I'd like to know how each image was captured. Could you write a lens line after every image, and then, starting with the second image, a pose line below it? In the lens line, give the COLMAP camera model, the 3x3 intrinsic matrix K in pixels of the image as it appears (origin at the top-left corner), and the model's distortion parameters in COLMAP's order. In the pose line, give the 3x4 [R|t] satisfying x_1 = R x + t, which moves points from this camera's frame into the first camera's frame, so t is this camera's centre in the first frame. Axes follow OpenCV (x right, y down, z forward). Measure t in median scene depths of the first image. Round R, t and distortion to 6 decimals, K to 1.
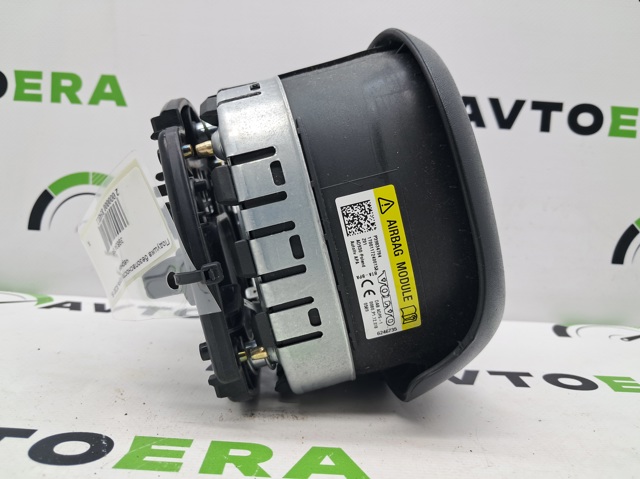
lens RADIAL K [[524.7, 0, 320.0], [0, 524.7, 239.5], [0, 0, 1]] dist [-0.013470, -0.010985]
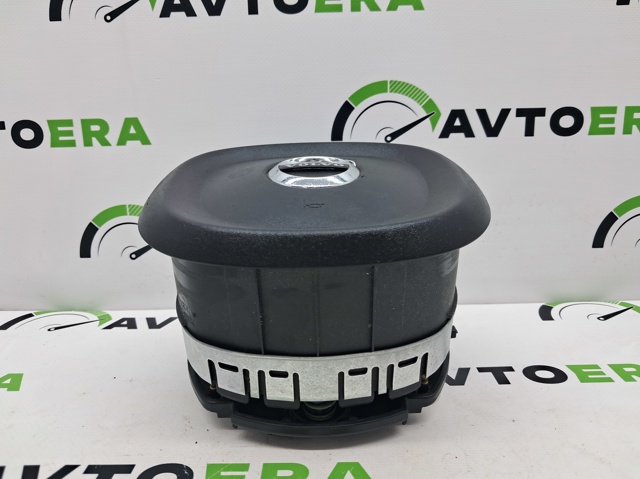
lens RADIAL K [[521.4, 0, 320.0], [0, 521.4, 239.5], [0, 0, 1]] dist [-0.013539, -0.001456]
pose [[0.996340, -0.076427, -0.038280, 0.018162], [0.081231, 0.985990, 0.145687, -0.187684], [0.026609, -0.148263, 0.988590, -0.123176]]
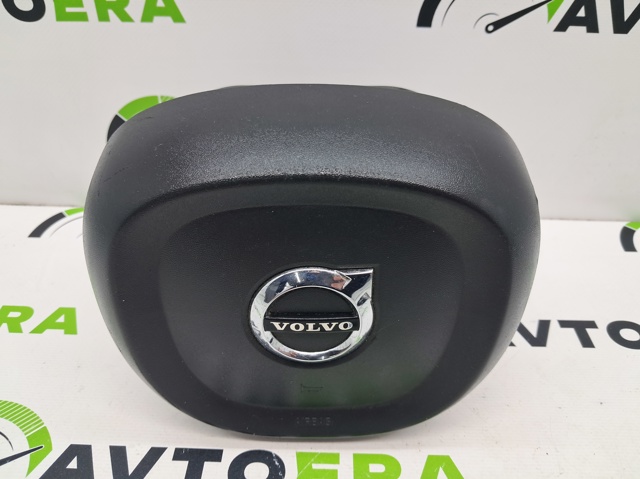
lens RADIAL K [[524.7, 0, 320.0], [0, 524.7, 239.5], [0, 0, 1]] dist [-0.013470, -0.010985]
pose [[0.998407, -0.019699, -0.052866, -0.105460], [0.044722, 0.847579, 0.528782, -0.401011], [0.034392, -0.530304, 0.847110, 0.074703]]
